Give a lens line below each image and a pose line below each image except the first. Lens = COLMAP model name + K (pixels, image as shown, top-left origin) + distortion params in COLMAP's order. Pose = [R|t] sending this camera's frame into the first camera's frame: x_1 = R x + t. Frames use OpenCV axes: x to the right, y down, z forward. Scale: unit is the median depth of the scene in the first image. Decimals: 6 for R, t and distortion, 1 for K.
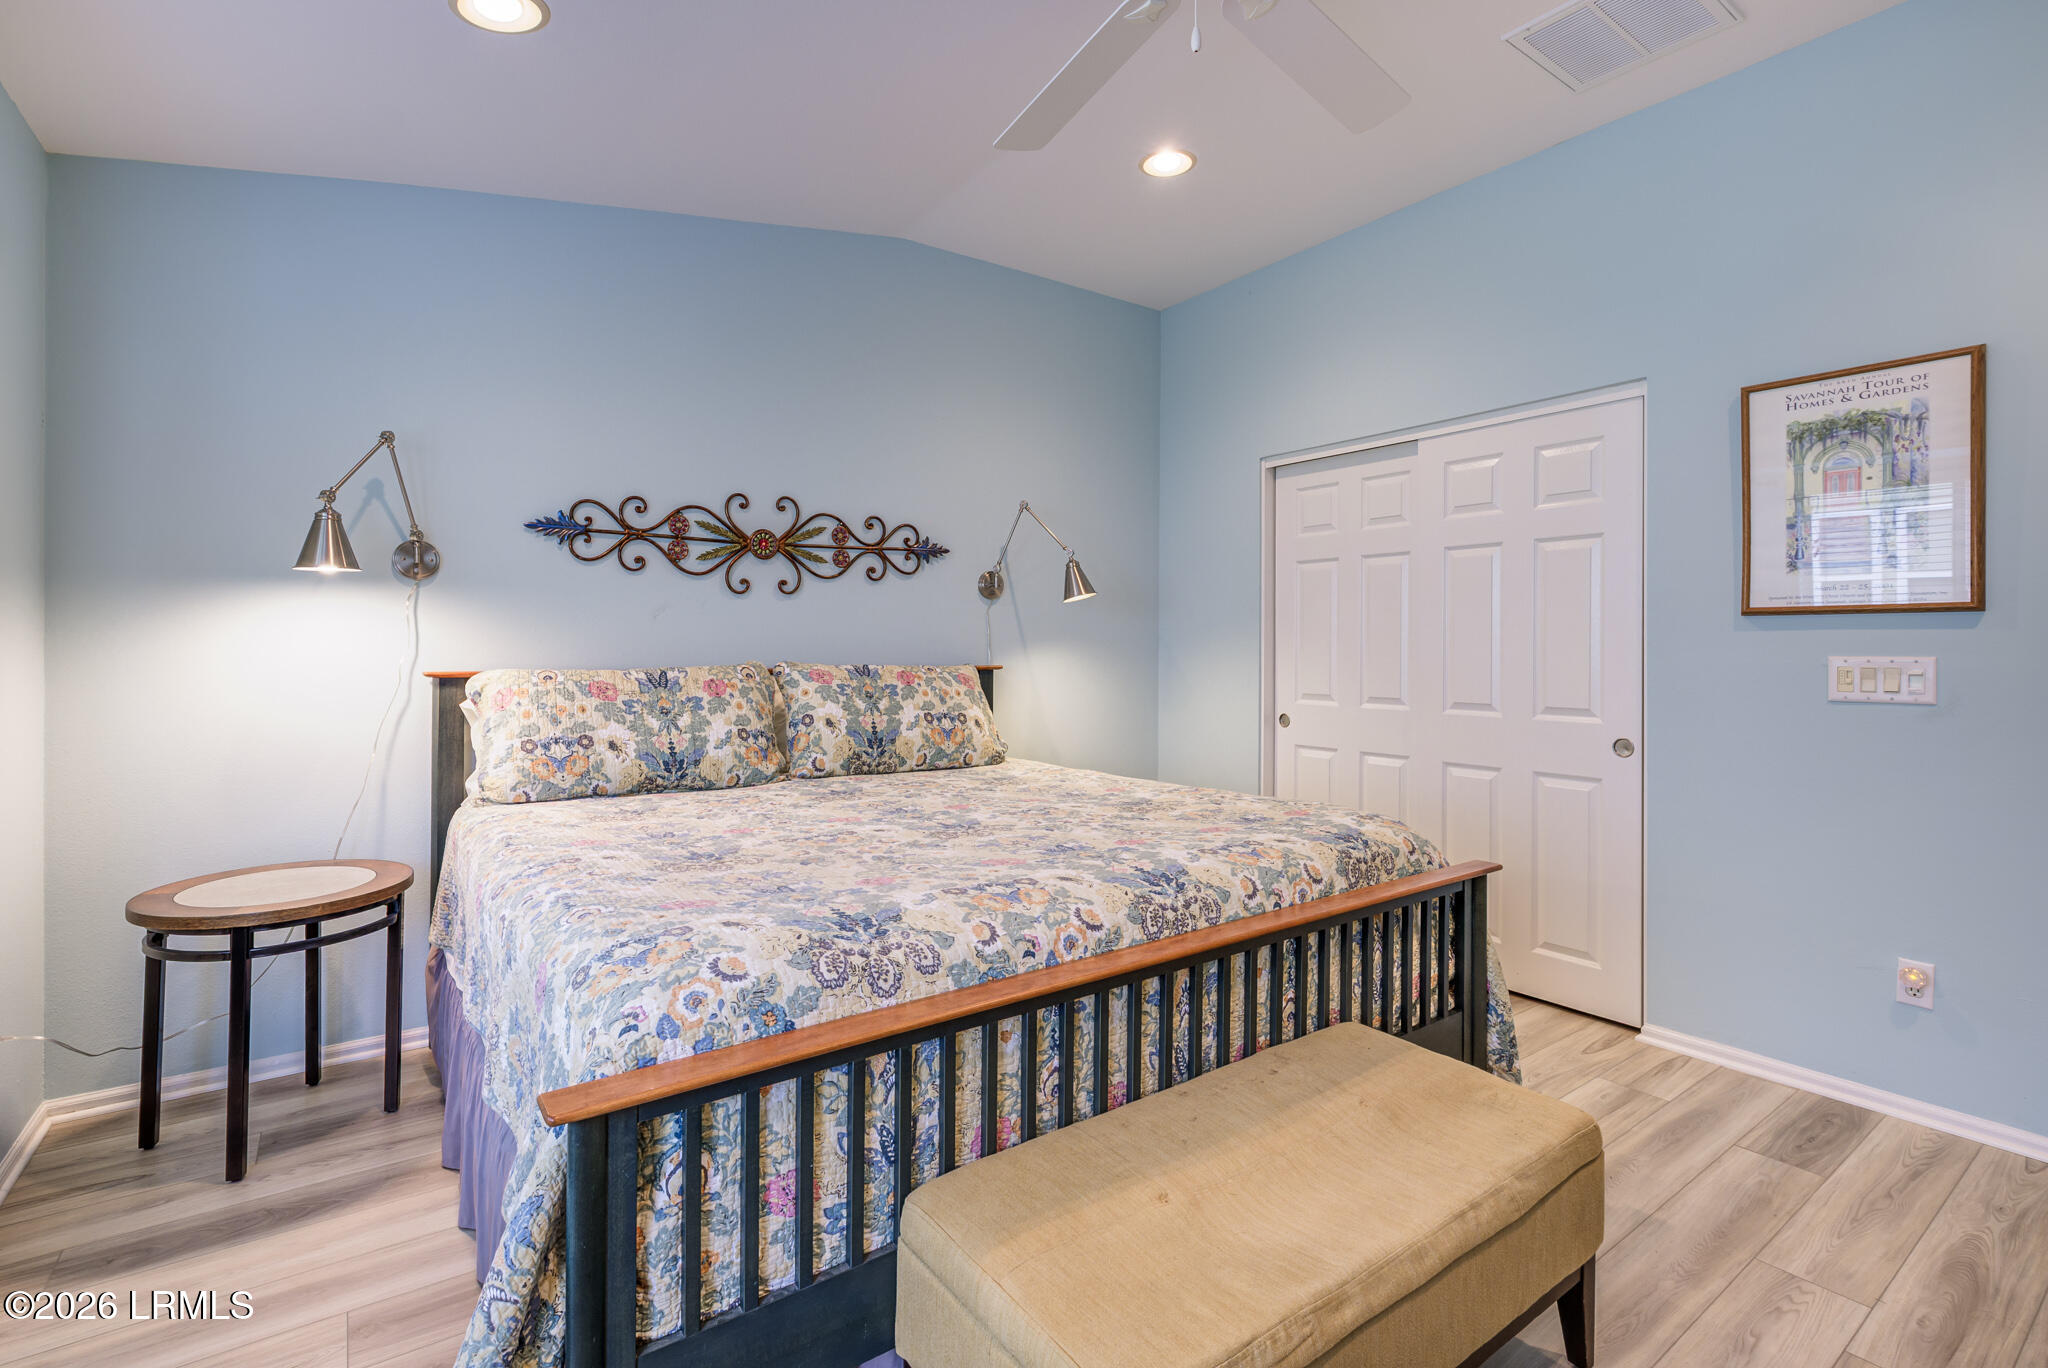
lens RADIAL K [[939.4, 0, 1015.3], [0, 939.4, 647.2], [0, 0, 1]] dist [-0.012603, 0.000414]
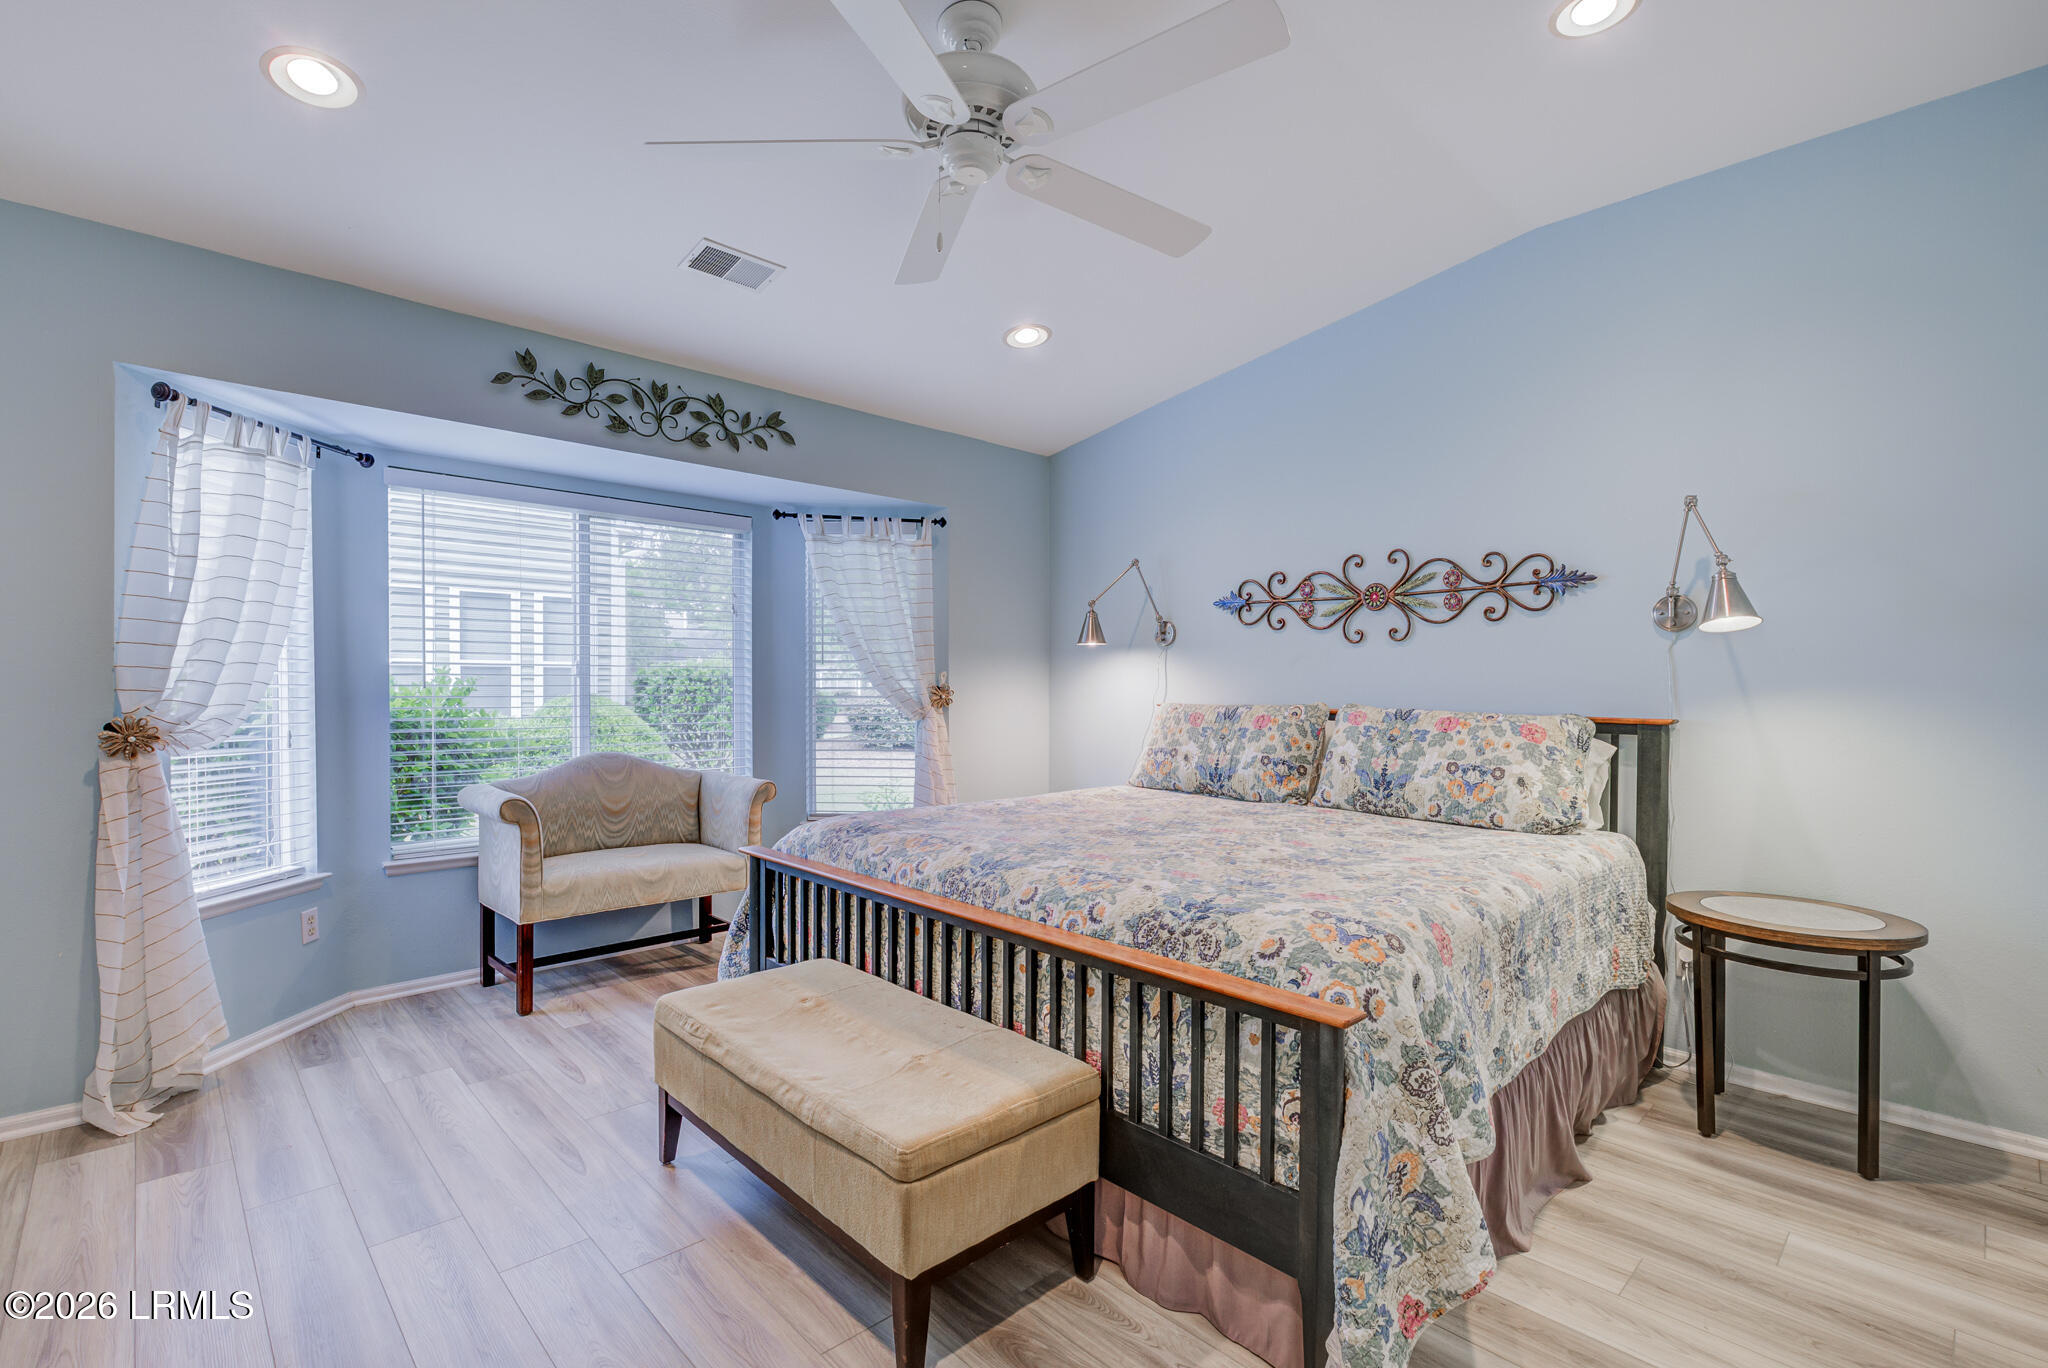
lens RADIAL K [[939.4, 0, 1025.6], [0, 939.4, 687.1], [0, 0, 1]] dist [-0.012603, 0.000414]
pose [[0.144143, 0.009247, -0.989514, 0.799508], [-0.005710, 0.999947, 0.008512, -0.011606], [0.989540, 0.004424, 0.144188, 0.458270]]
